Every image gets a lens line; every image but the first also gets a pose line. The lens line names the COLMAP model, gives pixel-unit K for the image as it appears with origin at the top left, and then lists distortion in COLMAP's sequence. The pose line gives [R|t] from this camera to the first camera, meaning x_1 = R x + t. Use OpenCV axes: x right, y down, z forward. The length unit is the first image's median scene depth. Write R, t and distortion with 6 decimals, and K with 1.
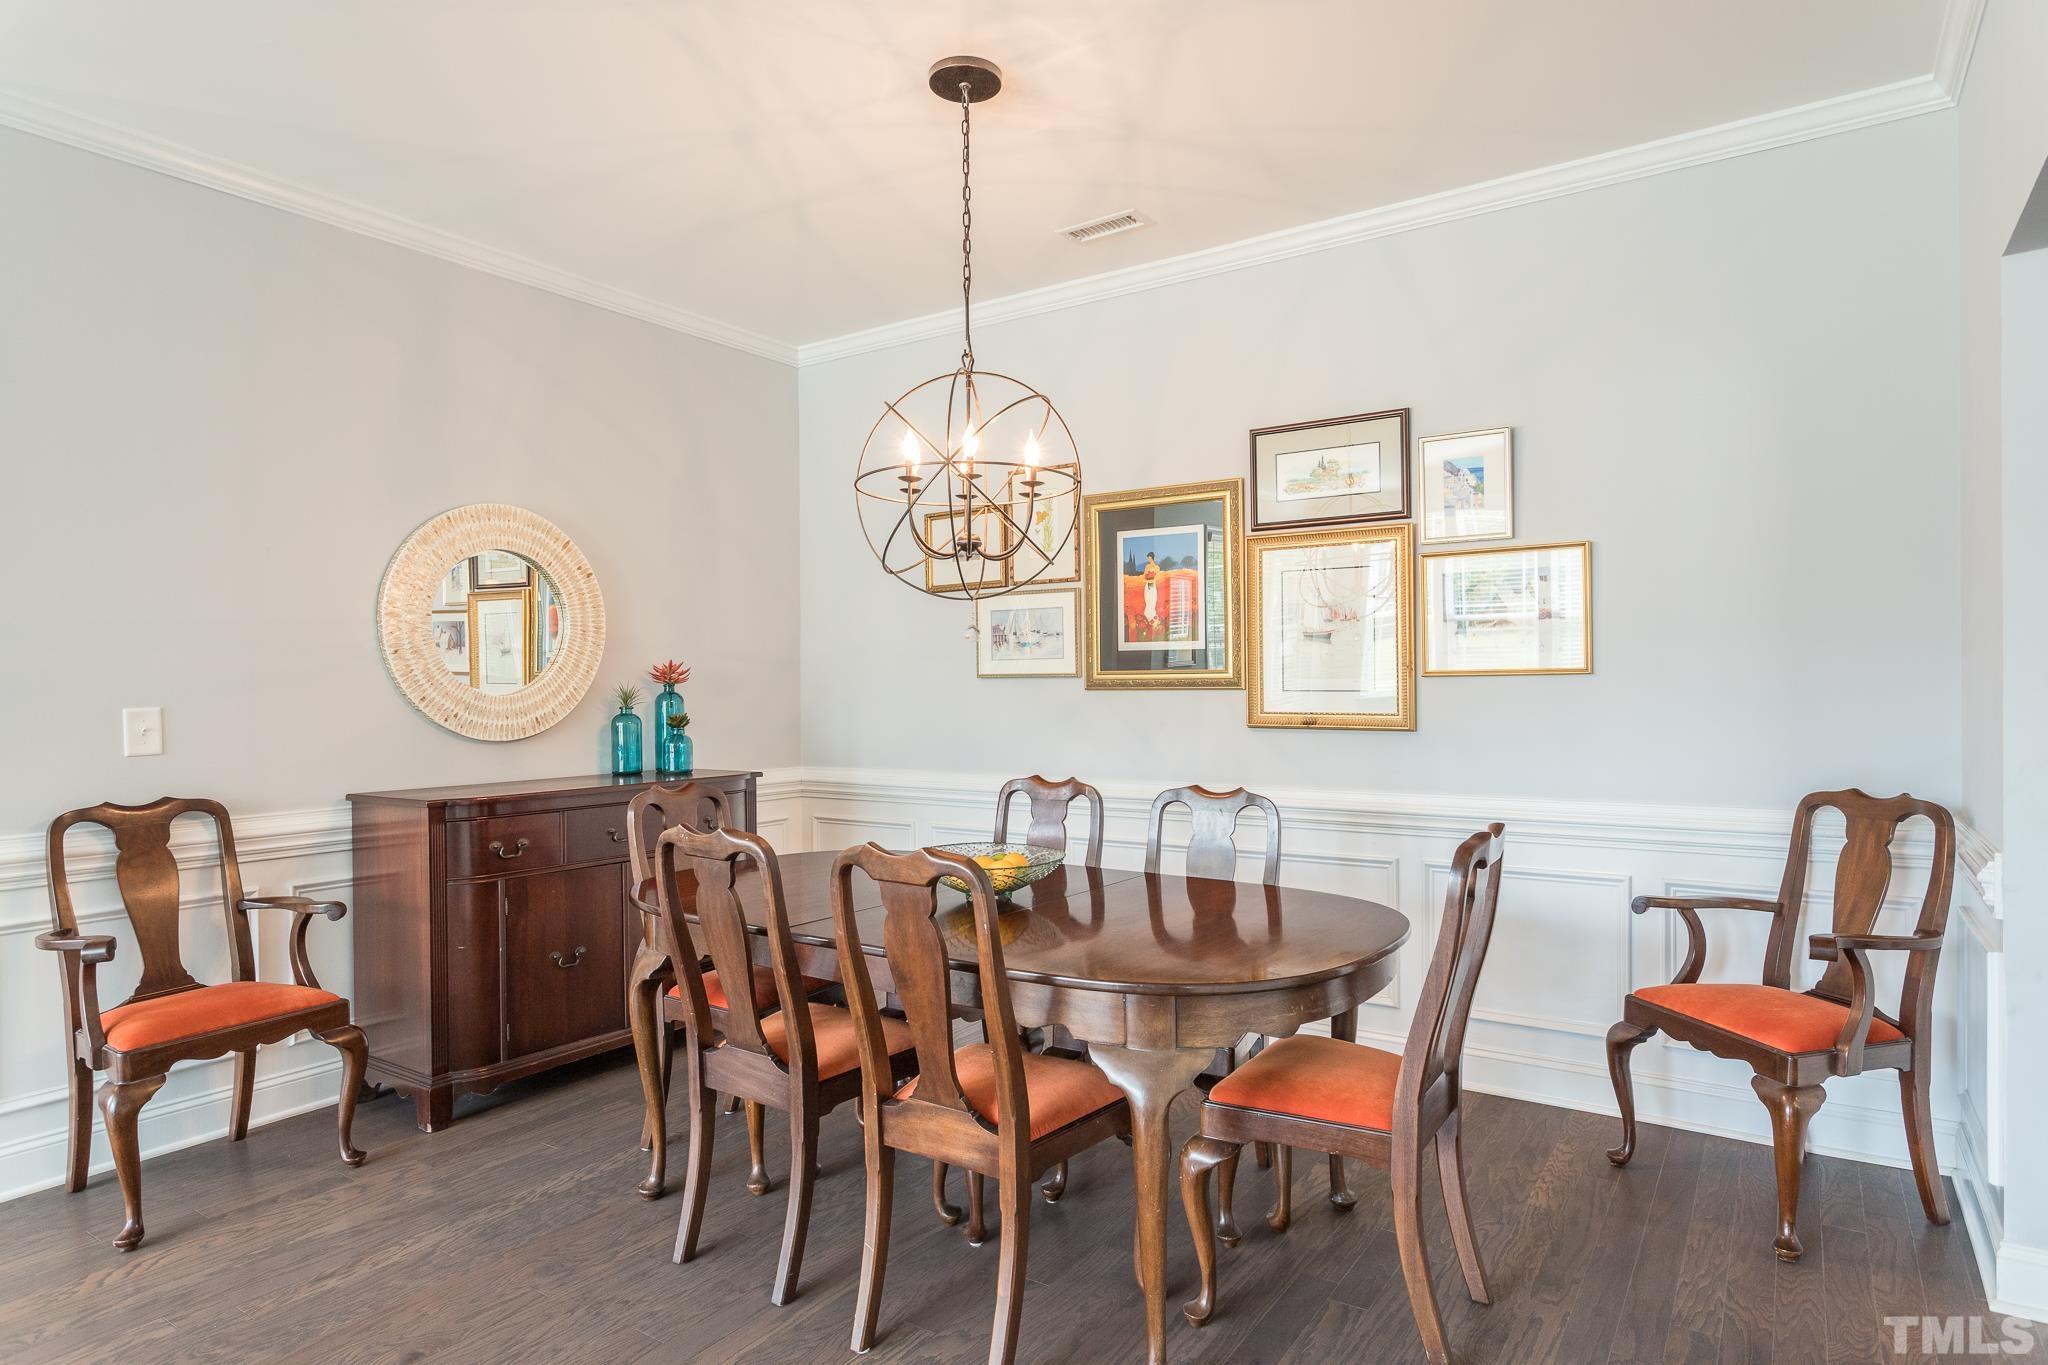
lens RADIAL K [[1170.0, 0, 1024.0], [0, 1170.0, 682.5], [0, 0, 1]] dist [0.003663, 0.002008]
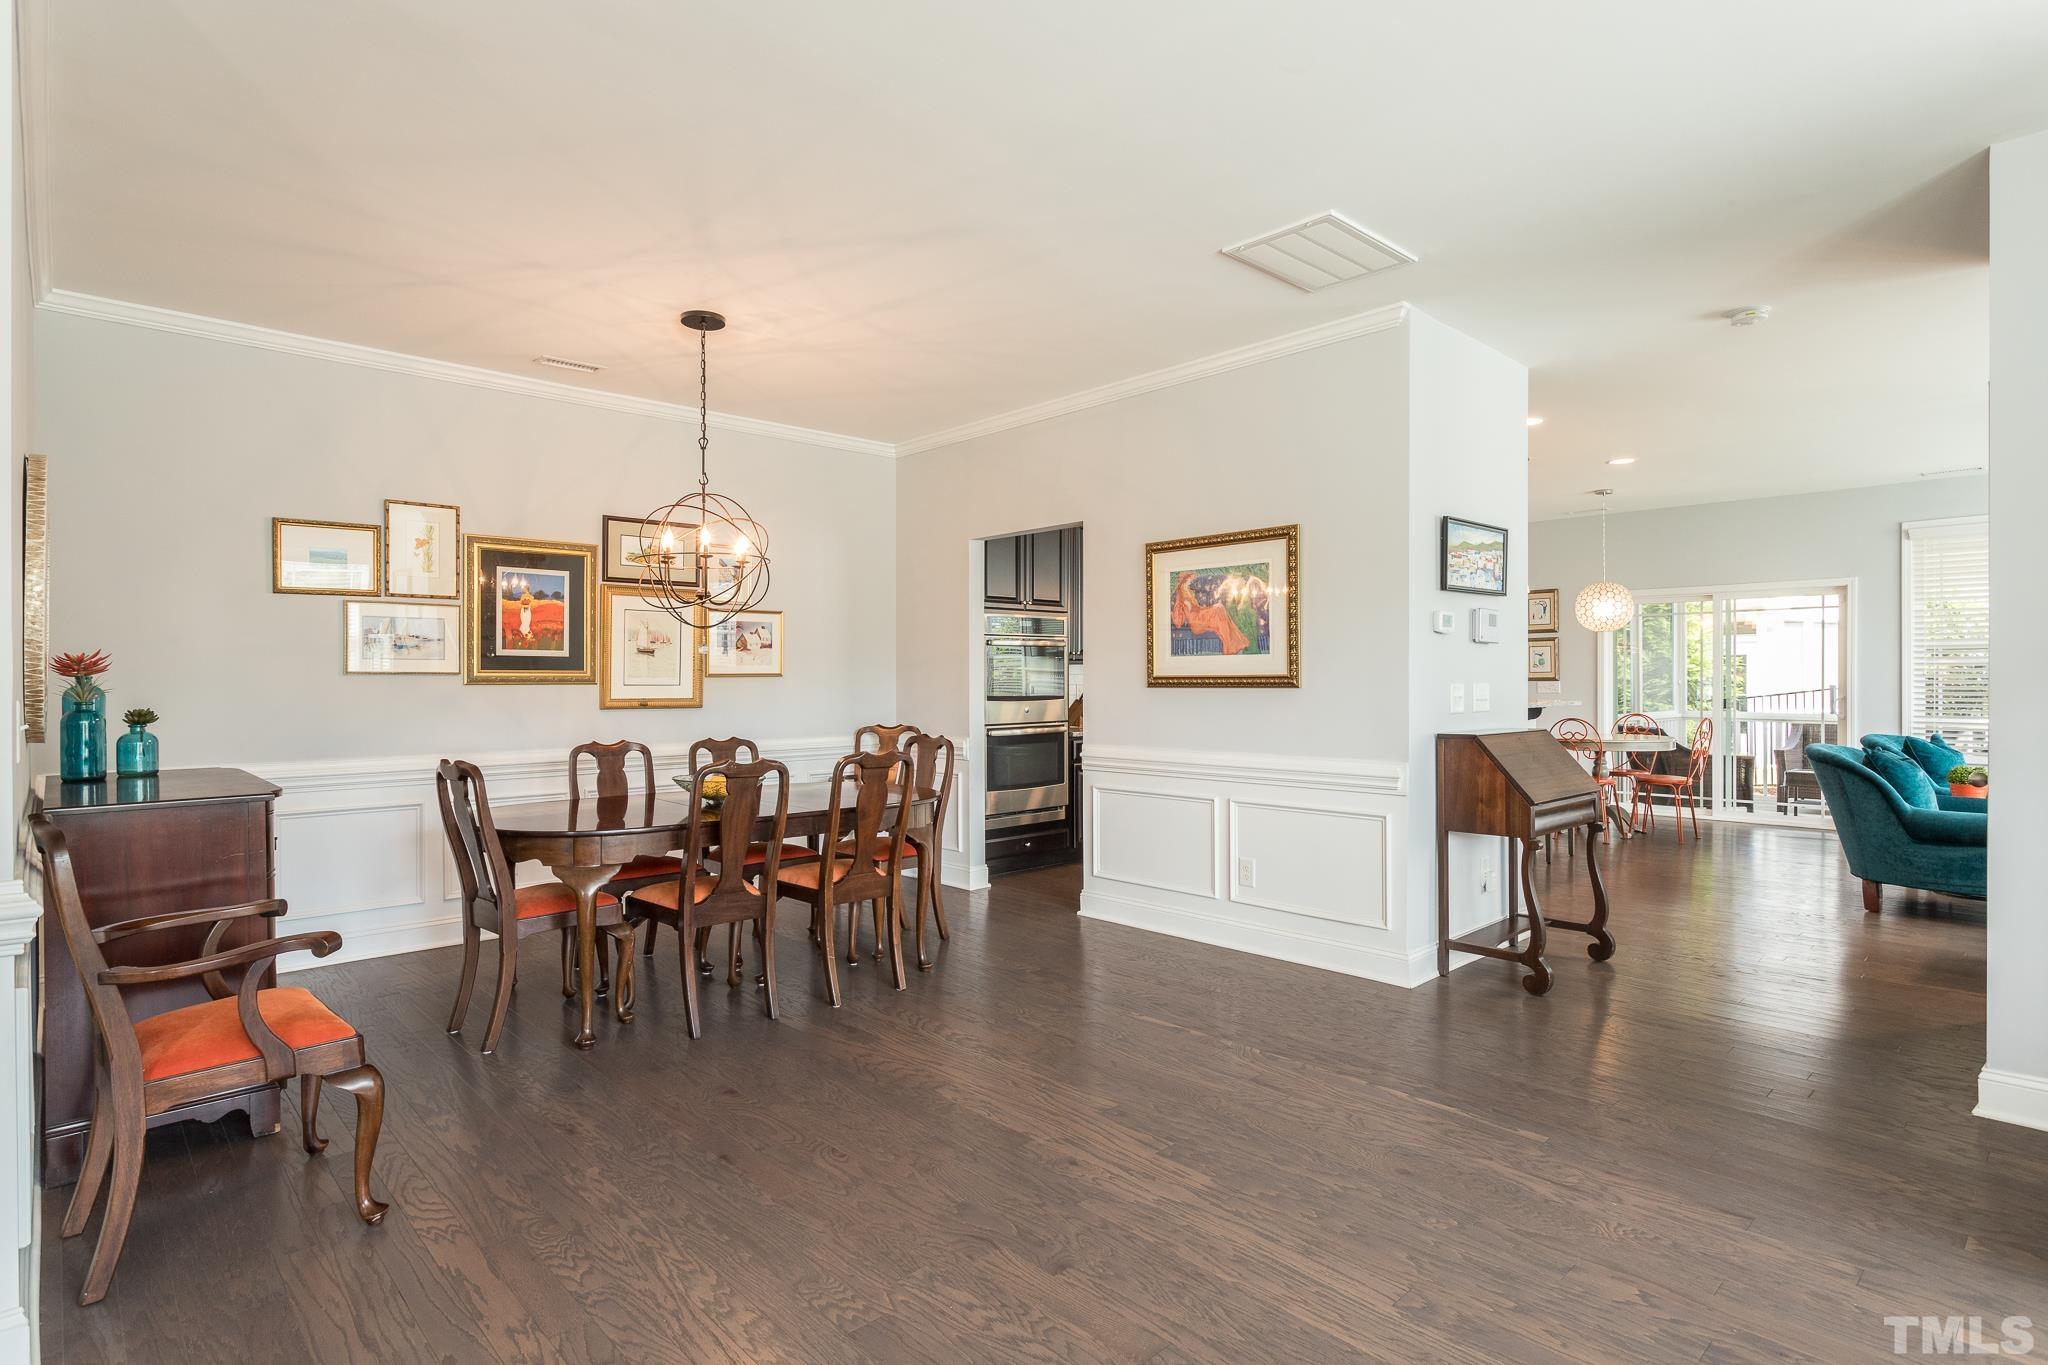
lens RADIAL K [[1046.3, 0, 1028.2], [0, 1046.3, 691.0], [0, 0, 1]] dist [-0.001395, 0.000767]
pose [[0.212586, -0.004052, 0.977134, -1.028602], [-0.000563, 0.999991, 0.004270, 0.008723], [-0.977142, -0.001458, 0.212582, 0.164331]]
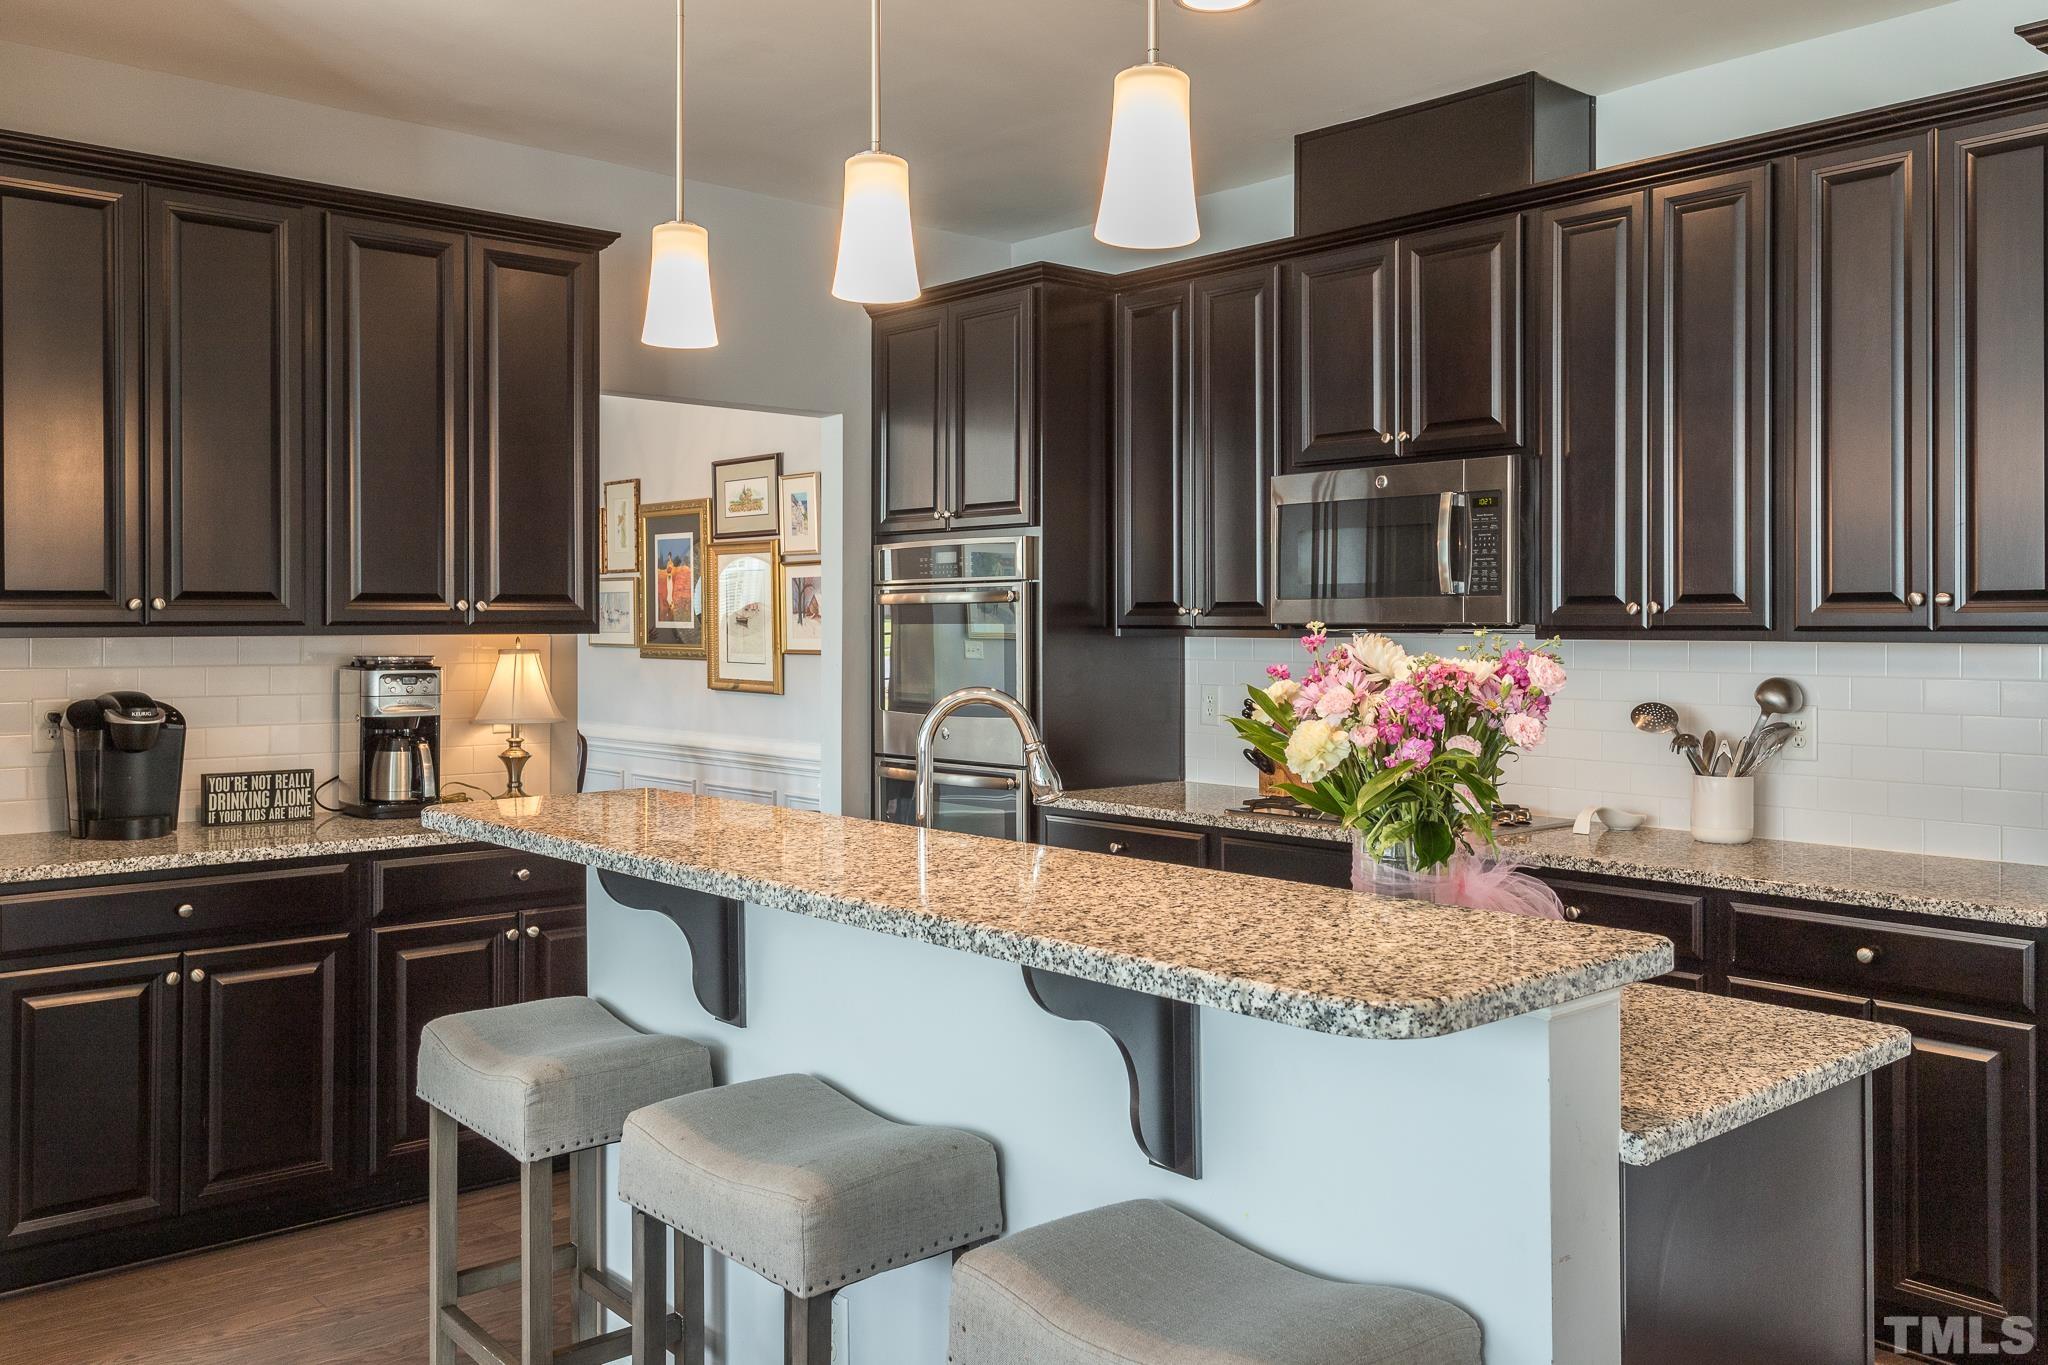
lens RADIAL K [[1714.3, 0, 1028.1], [0, 1714.3, 622.3], [0, 0, 1]] dist [0.013566, 0.002654]
pose [[0.968182, 0.009564, -0.250064, 1.010434], [-0.008969, 0.999954, 0.003517, -0.046661], [0.250086, -0.001162, 0.968223, -0.758890]]
